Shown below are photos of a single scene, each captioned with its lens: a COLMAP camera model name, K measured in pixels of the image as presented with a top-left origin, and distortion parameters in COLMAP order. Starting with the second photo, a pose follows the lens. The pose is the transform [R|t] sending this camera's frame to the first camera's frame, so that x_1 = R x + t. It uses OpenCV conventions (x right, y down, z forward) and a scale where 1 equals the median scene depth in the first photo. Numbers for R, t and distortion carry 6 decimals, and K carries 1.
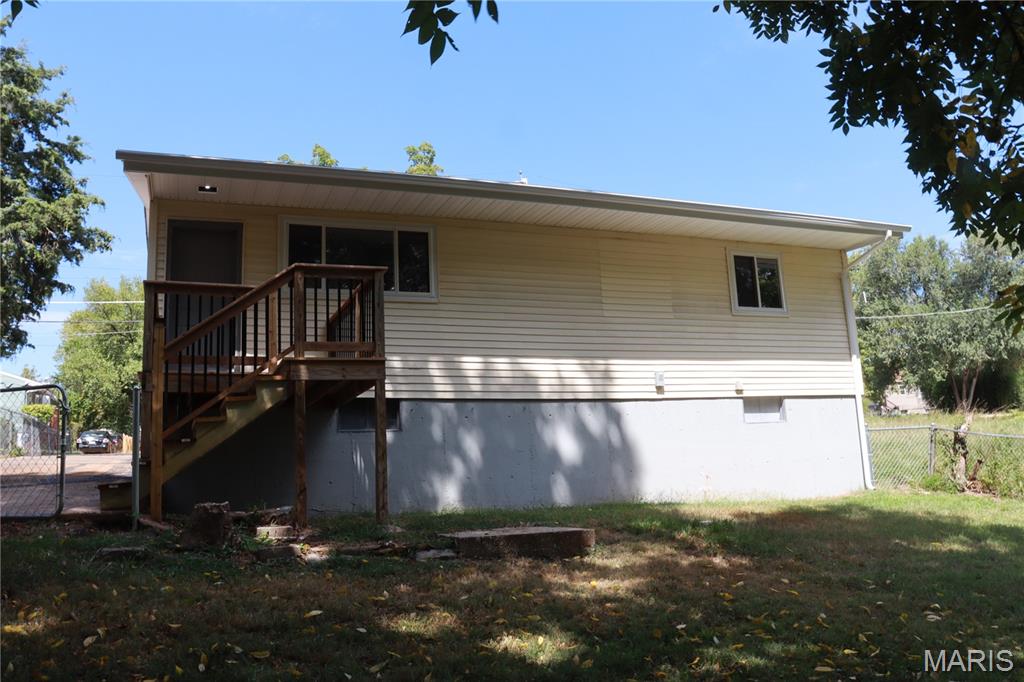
lens RADIAL K [[842.9, 0, 512.8], [0, 842.9, 345.6], [0, 0, 1]] dist [-0.171391, 0.143772]
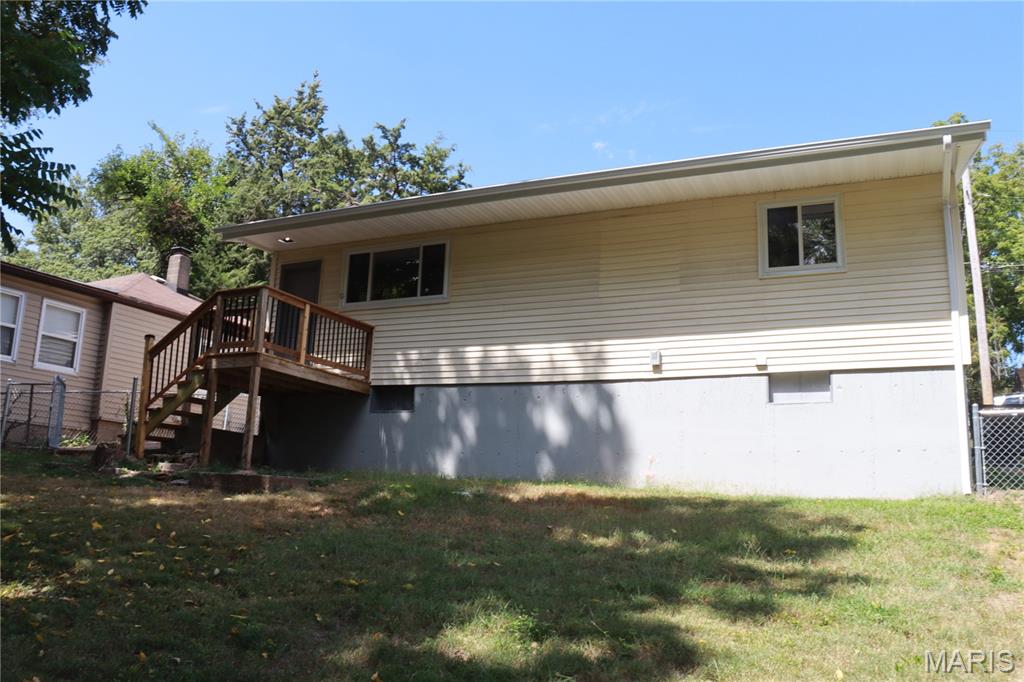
lens RADIAL K [[842.9, 0, 515.9], [0, 842.9, 336.3], [0, 0, 1]] dist [-0.171391, 0.143772]
pose [[0.683902, -0.074147, -0.725796, 0.786878], [0.053624, 0.997240, -0.051348, 0.058768], [0.727601, -0.003803, 0.685991, 0.258530]]
